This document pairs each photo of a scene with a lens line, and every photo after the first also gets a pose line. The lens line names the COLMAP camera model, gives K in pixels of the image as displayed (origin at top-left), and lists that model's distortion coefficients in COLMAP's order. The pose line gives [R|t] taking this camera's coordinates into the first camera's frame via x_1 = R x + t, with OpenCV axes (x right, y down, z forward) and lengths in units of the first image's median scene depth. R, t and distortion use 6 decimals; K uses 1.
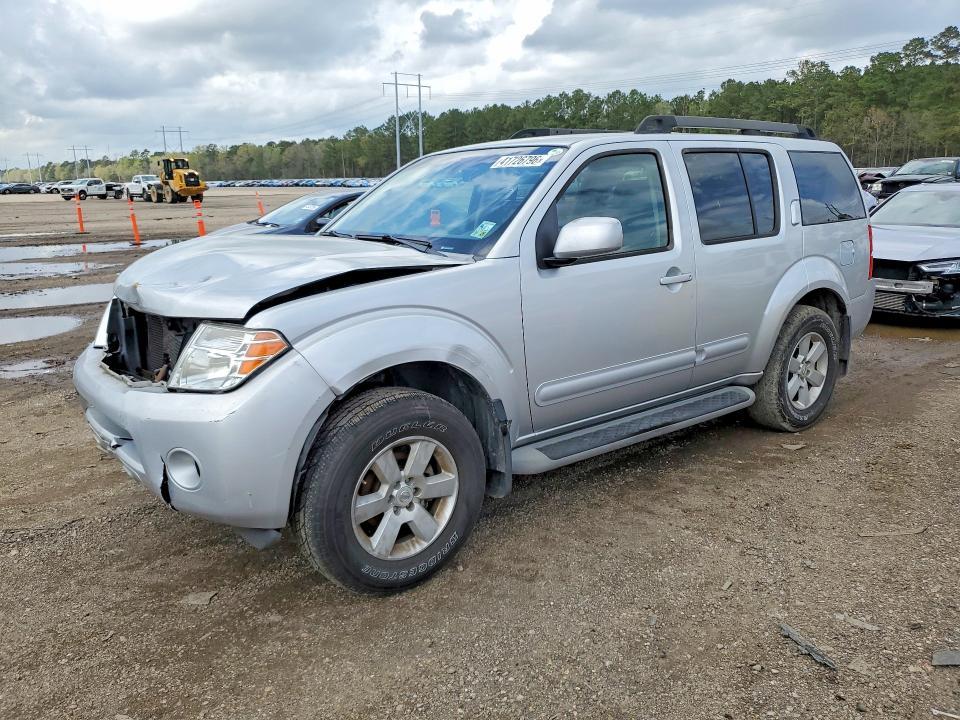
lens RADIAL K [[765.8, 0, 480.0], [0, 765.8, 360.0], [0, 0, 1]] dist [0.006624, 0.004247]
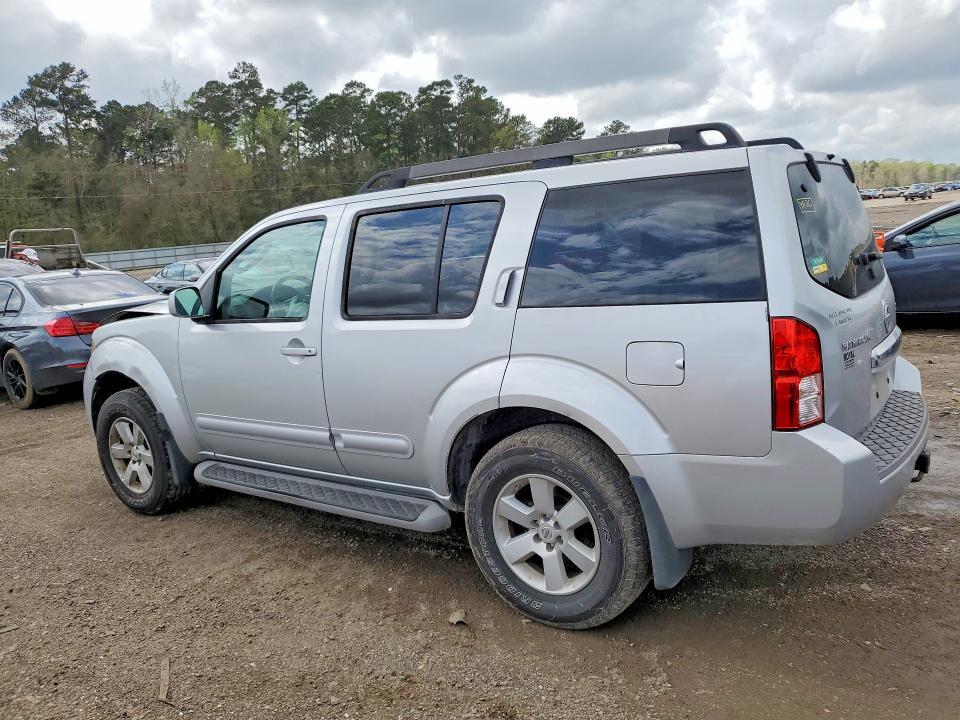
lens RADIAL K [[742.7, 0, 471.6], [0, 742.7, 360.9], [0, 0, 1]] dist [0.011246, -0.005417]
pose [[0.277002, 0.153472, -0.948534, 1.066616], [-0.146033, 0.982419, 0.116308, -0.207162], [0.949707, 0.106300, 0.294544, 0.822480]]
